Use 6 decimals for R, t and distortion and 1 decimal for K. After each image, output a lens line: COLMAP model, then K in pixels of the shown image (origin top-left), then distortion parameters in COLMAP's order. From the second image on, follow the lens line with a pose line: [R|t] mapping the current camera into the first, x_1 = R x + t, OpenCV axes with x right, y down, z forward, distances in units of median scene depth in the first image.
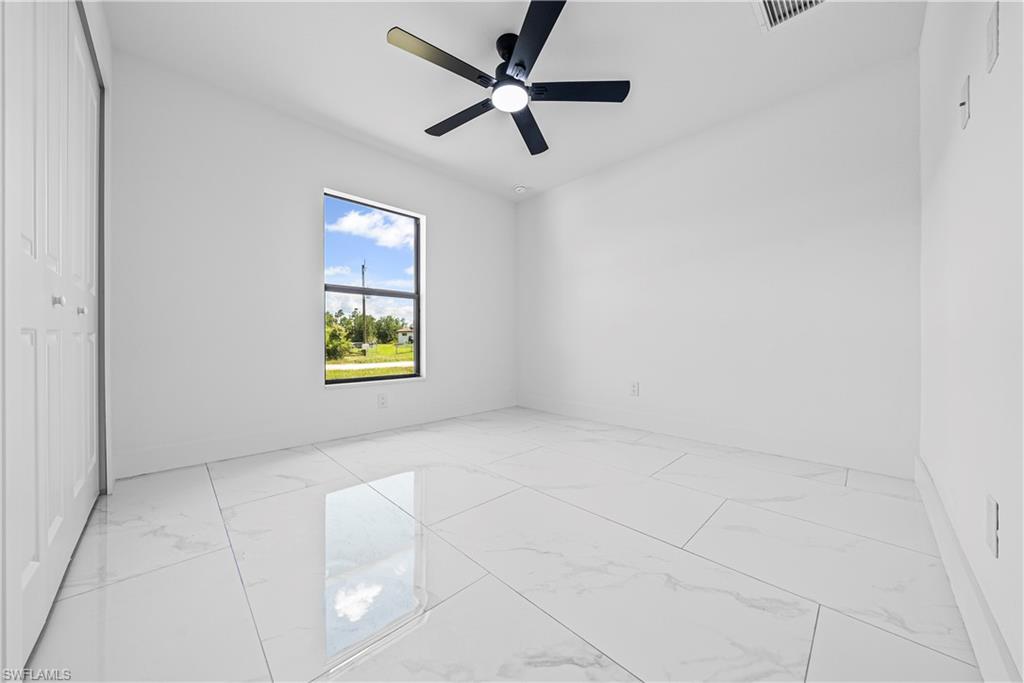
lens RADIAL K [[353.7, 0, 509.7], [0, 353.7, 348.7], [0, 0, 1]] dist [-0.004718, -0.000022]
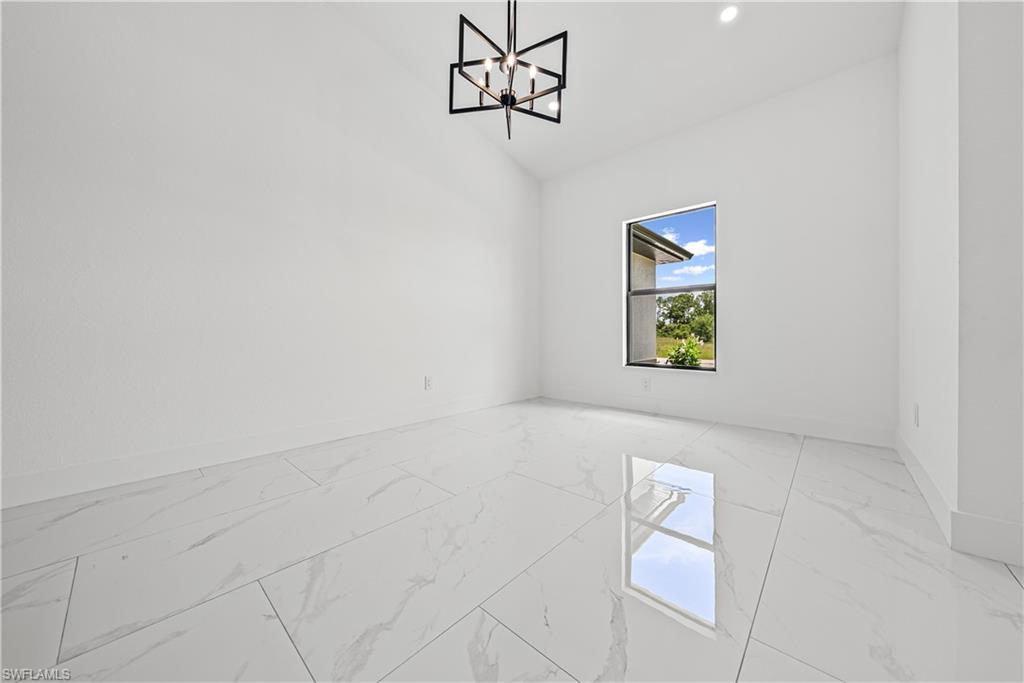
lens RADIAL K [[353.7, 0, 508.4], [0, 353.7, 337.3], [0, 0, 1]] dist [-0.004718, -0.000022]
pose [[0.053917, 0.002512, -0.998542, 1.467714], [0.008116, 0.999963, 0.002954, -0.016353], [0.998512, -0.008264, 0.053895, 1.209615]]
